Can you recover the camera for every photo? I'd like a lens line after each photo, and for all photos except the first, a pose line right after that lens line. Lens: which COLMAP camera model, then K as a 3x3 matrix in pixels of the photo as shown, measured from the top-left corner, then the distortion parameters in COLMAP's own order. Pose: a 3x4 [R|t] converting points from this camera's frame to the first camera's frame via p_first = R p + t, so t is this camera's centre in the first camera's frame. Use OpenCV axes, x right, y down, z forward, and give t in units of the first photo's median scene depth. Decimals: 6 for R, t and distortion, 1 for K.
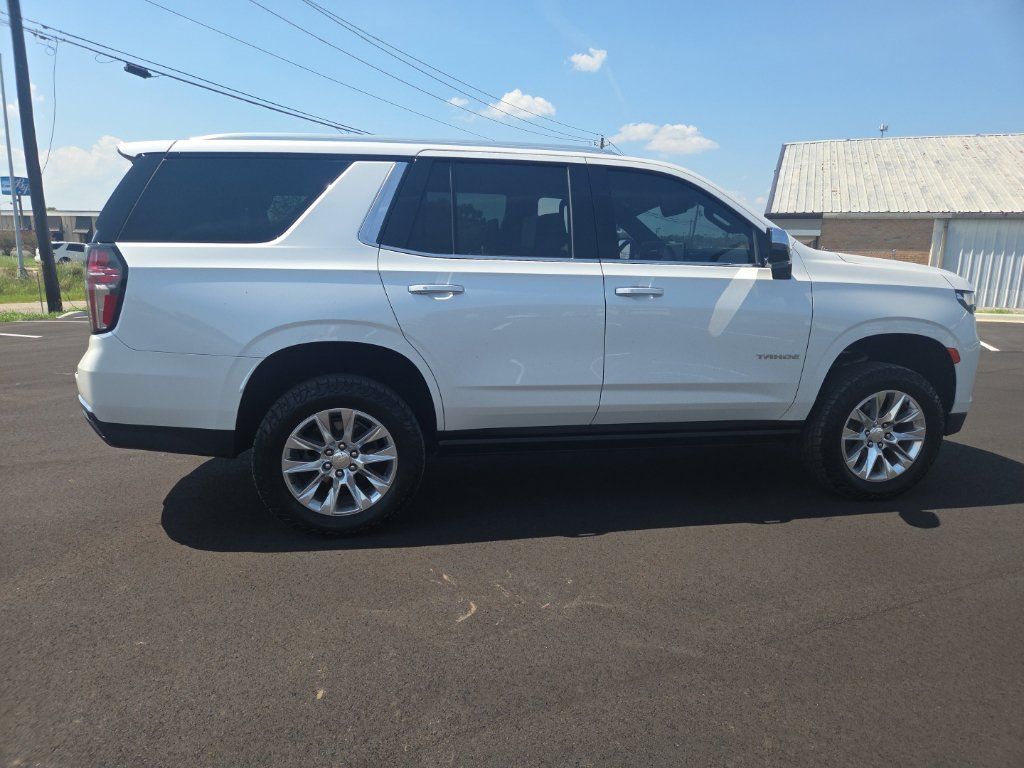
lens RADIAL K [[681.4, 0, 512.8], [0, 681.4, 376.0], [0, 0, 1]] dist [0.056332, -0.041108]
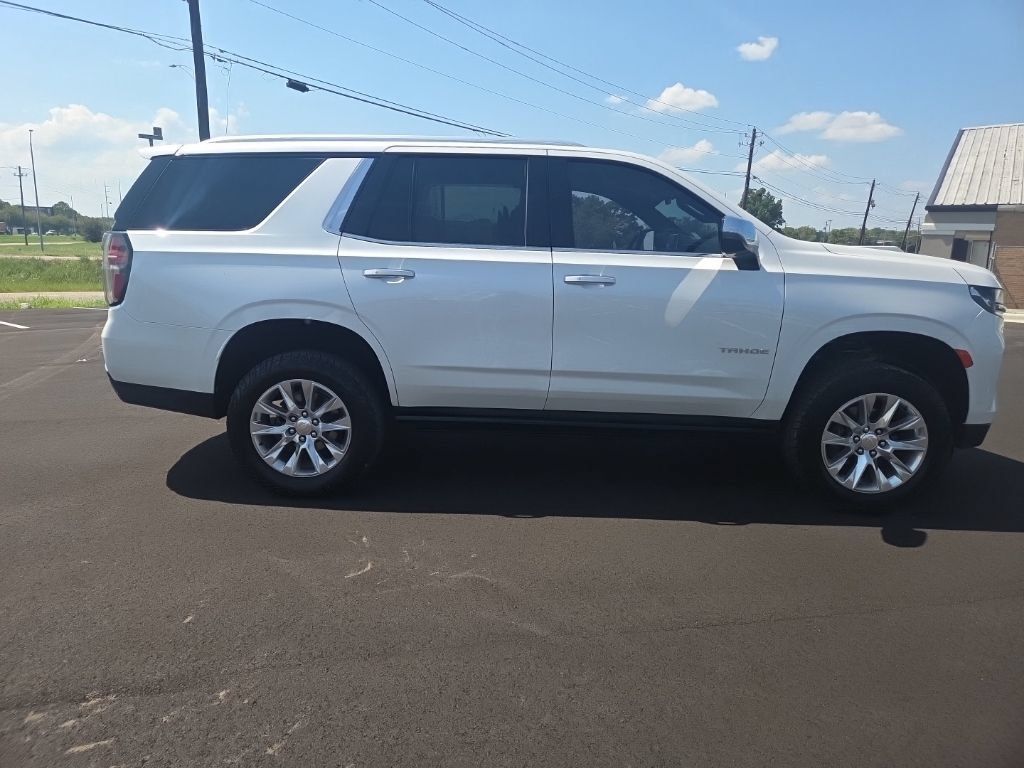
lens RADIAL K [[678.8, 0, 501.0], [0, 678.8, 359.0], [0, 0, 1]] dist [0.070135, -0.055929]
pose [[0.973061, 0.042506, -0.226595, 0.293377], [-0.046911, 0.998800, -0.014088, 0.013436], [0.225724, 0.024339, 0.973887, -0.006363]]
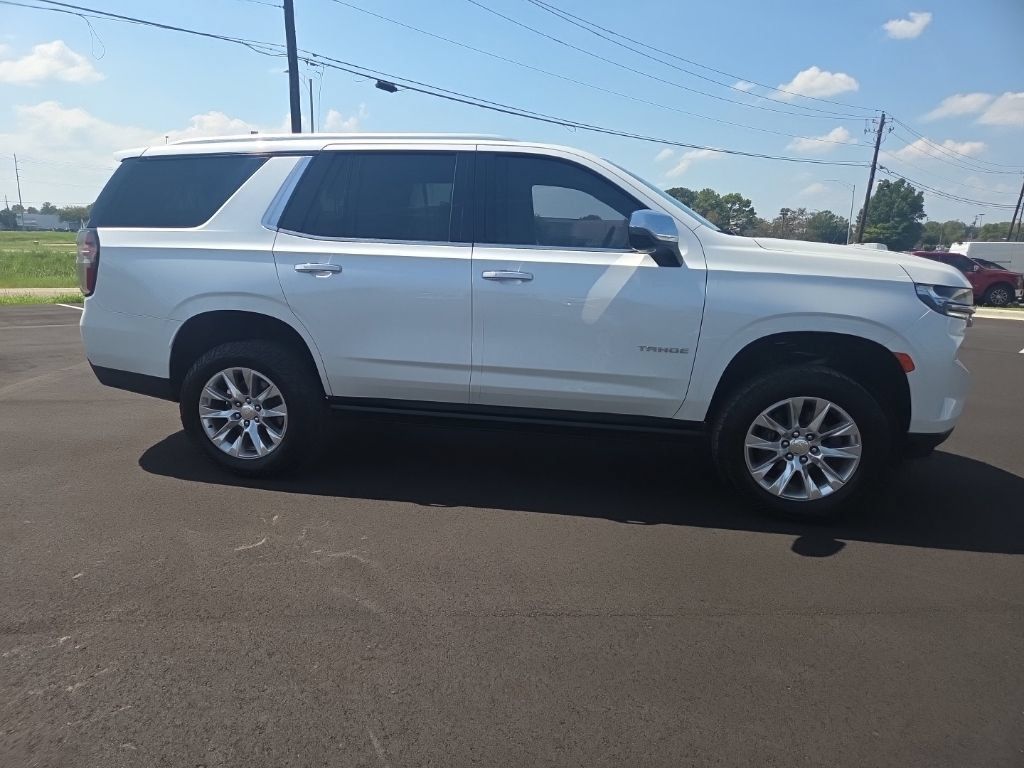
lens RADIAL K [[680.8, 0, 507.9], [0, 680.8, 382.5], [0, 0, 1]] dist [0.075530, -0.063561]
pose [[0.927675, 0.077056, -0.365350, 0.572966], [-0.071259, 0.997026, 0.029344, 0.004869], [0.366525, -0.001187, 0.930407, 0.057027]]
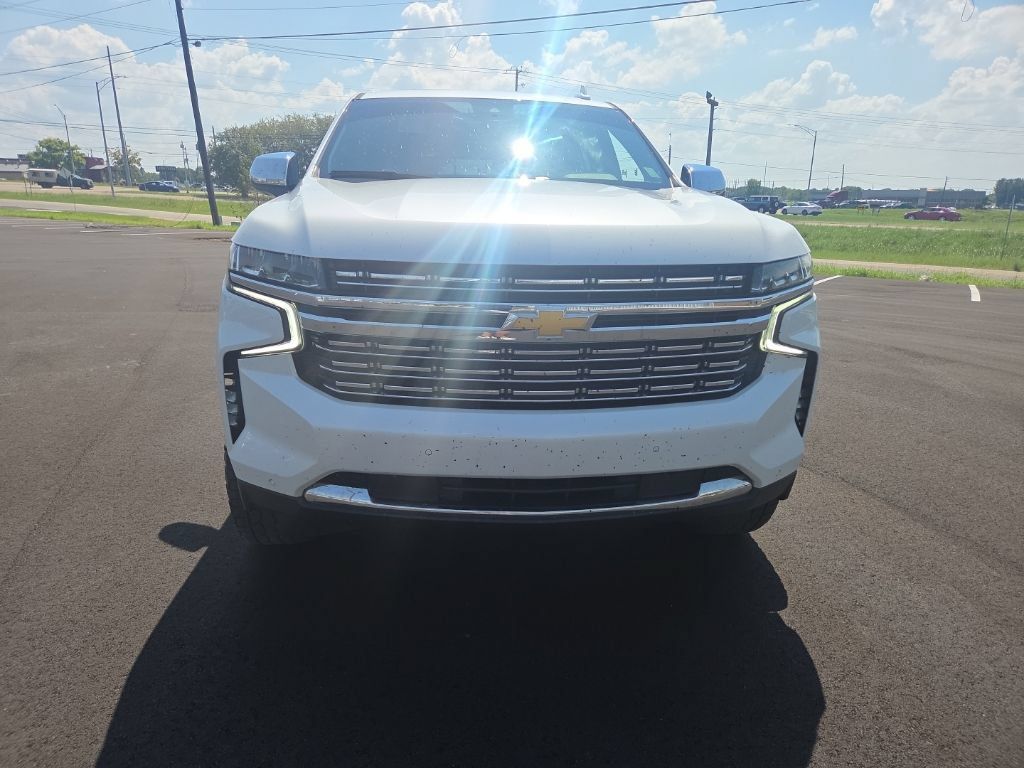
lens RADIAL K [[692.5, 0, 497.1], [0, 692.5, 383.1], [0, 0, 1]] dist [0.065408, -0.064326]
pose [[-0.117413, 0.229886, -0.966109, 1.349955], [-0.191684, 0.949298, 0.249182, -0.221797], [0.974408, 0.214444, -0.067395, 1.451430]]
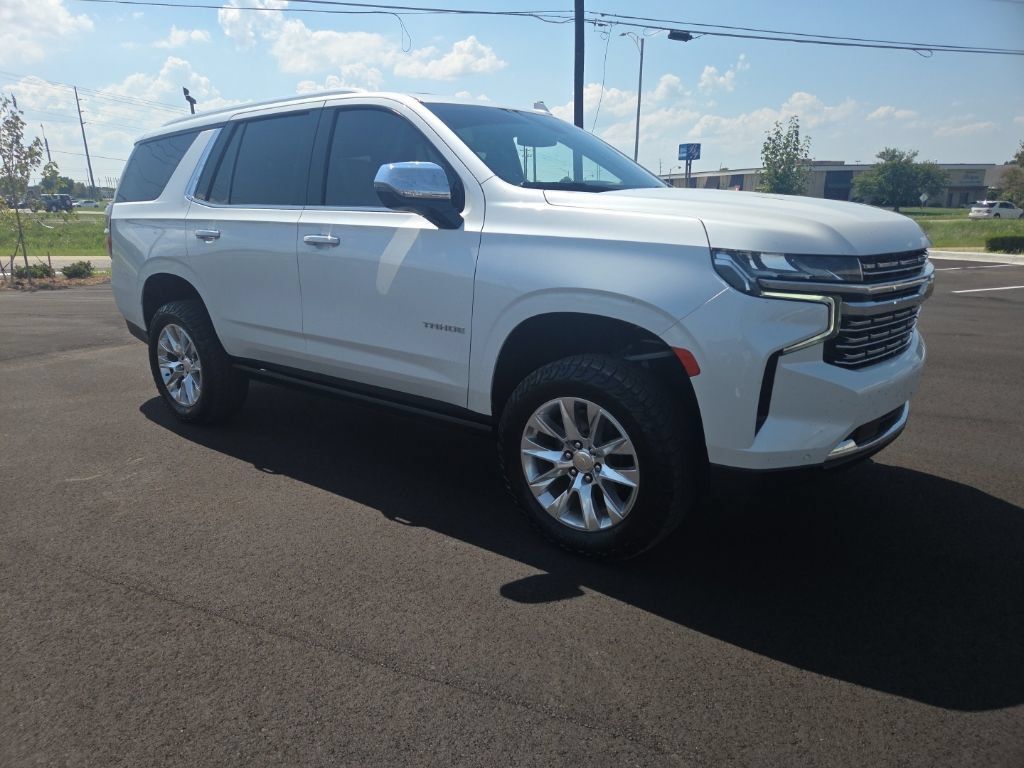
lens RADIAL K [[686.4, 0, 512.9], [0, 686.4, 387.8], [0, 0, 1]] dist [0.075296, -0.060111]
pose [[0.639468, 0.172751, -0.749158, 1.128919], [-0.114050, 0.984963, 0.129775, -0.077368], [0.760311, 0.002454, 0.649555, 0.579997]]
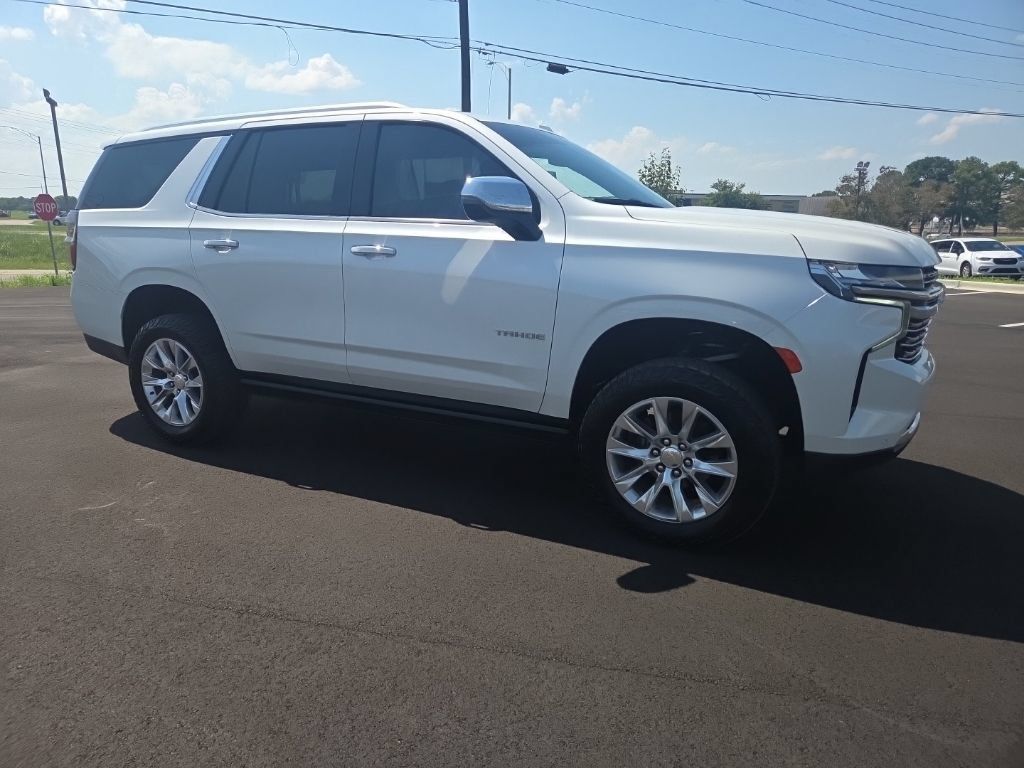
lens RADIAL K [[681.4, 0, 512.8], [0, 681.4, 376.0], [0, 0, 1]] dist [0.056332, -0.041108]
pose [[0.776994, 0.126142, -0.616740, 0.958515], [-0.105737, 0.991950, 0.069672, -0.037818], [0.620564, 0.011077, 0.784078, 0.376312]]
